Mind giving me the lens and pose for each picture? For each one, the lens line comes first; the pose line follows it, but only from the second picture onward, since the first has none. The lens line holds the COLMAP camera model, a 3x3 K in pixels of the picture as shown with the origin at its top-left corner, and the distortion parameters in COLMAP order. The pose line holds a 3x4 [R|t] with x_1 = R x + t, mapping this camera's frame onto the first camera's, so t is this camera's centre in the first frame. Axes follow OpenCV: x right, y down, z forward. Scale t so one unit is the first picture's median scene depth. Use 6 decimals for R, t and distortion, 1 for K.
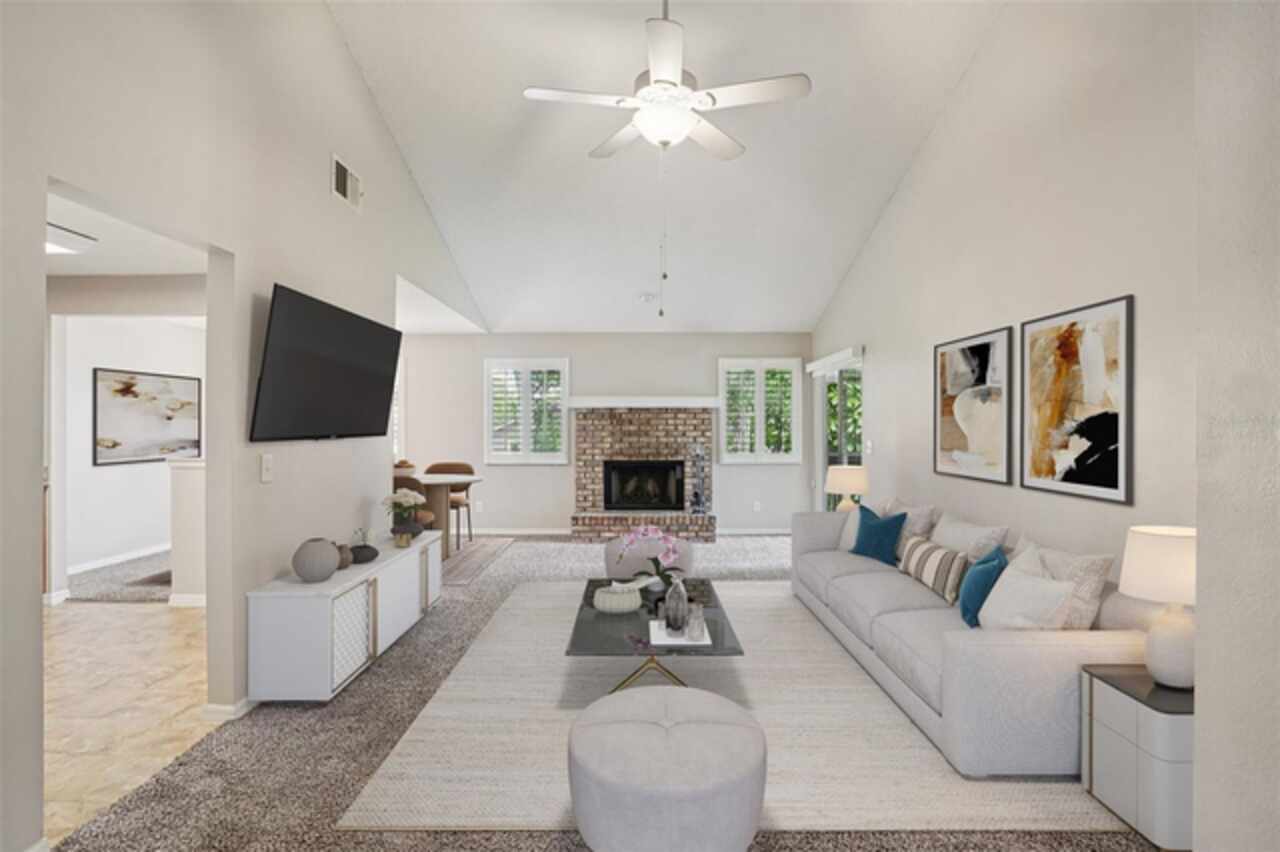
lens RADIAL K [[642.6, 0, 640.0], [0, 642.6, 426.0], [0, 0, 1]] dist [-0.085553, 0.048628]
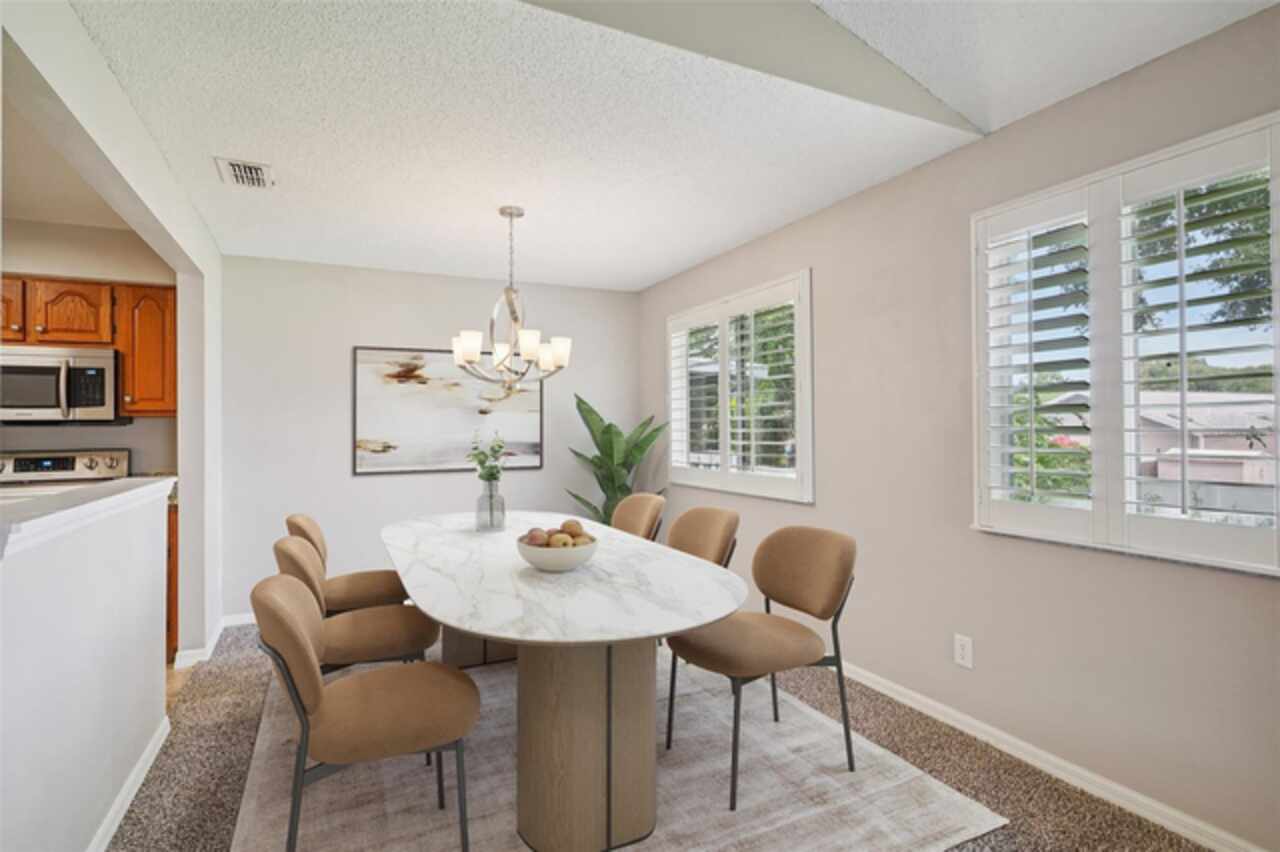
lens RADIAL K [[635.6, 0, 642.9], [0, 635.6, 420.8], [0, 0, 1]] dist [-0.002678, -0.000203]
pose [[0.439261, -0.014195, -0.898247, -0.020215], [0.006396, 0.999899, -0.012673, 0.007265], [0.898337, -0.000179, 0.439307, 0.758574]]
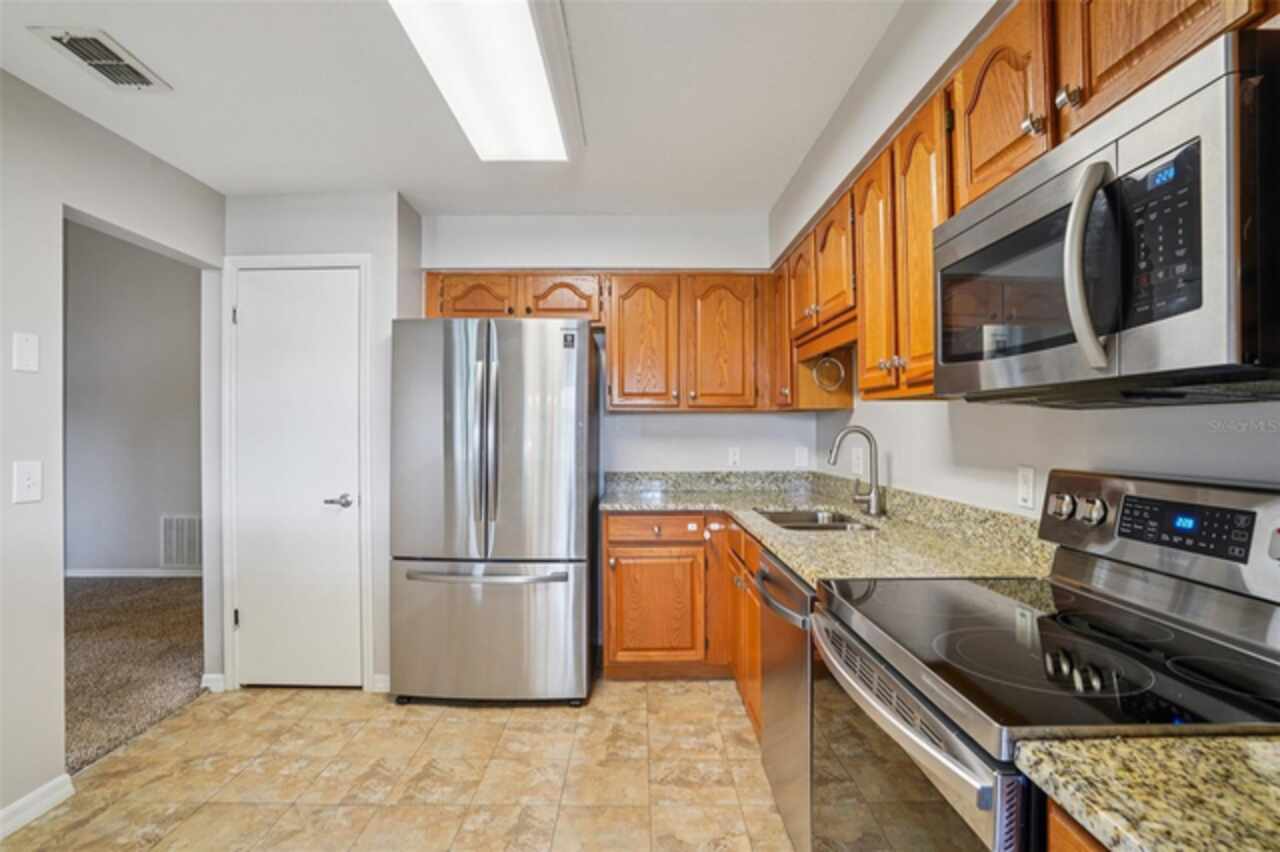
lens RADIAL K [[642.6, 0, 640.0], [0, 642.6, 426.0], [0, 0, 1]] dist [-0.085553, 0.048628]
pose [[-0.999988, 0.004815, -0.001049, -0.609836], [0.004815, 0.999988, 0.000524, 0.006834], [0.001051, 0.000519, -0.999999, 0.701446]]
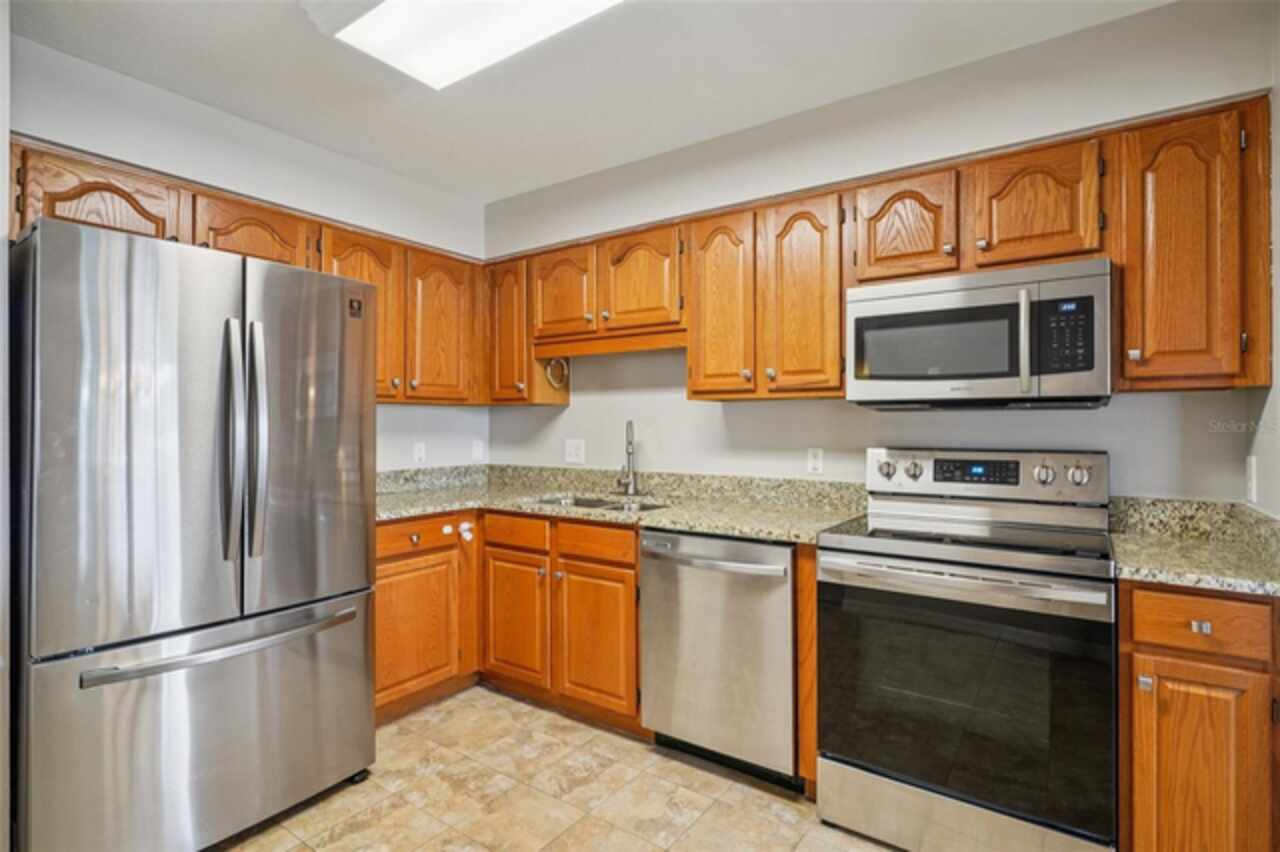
lens RADIAL K [[635.6, 0, 642.9], [0, 635.6, 420.8], [0, 0, 1]] dist [-0.002678, -0.000203]
pose [[-0.573748, -0.001116, -0.819031, -0.368784], [-0.002922, 0.999995, 0.000684, 0.007754], [0.819026, 0.002786, -0.573749, 0.579637]]
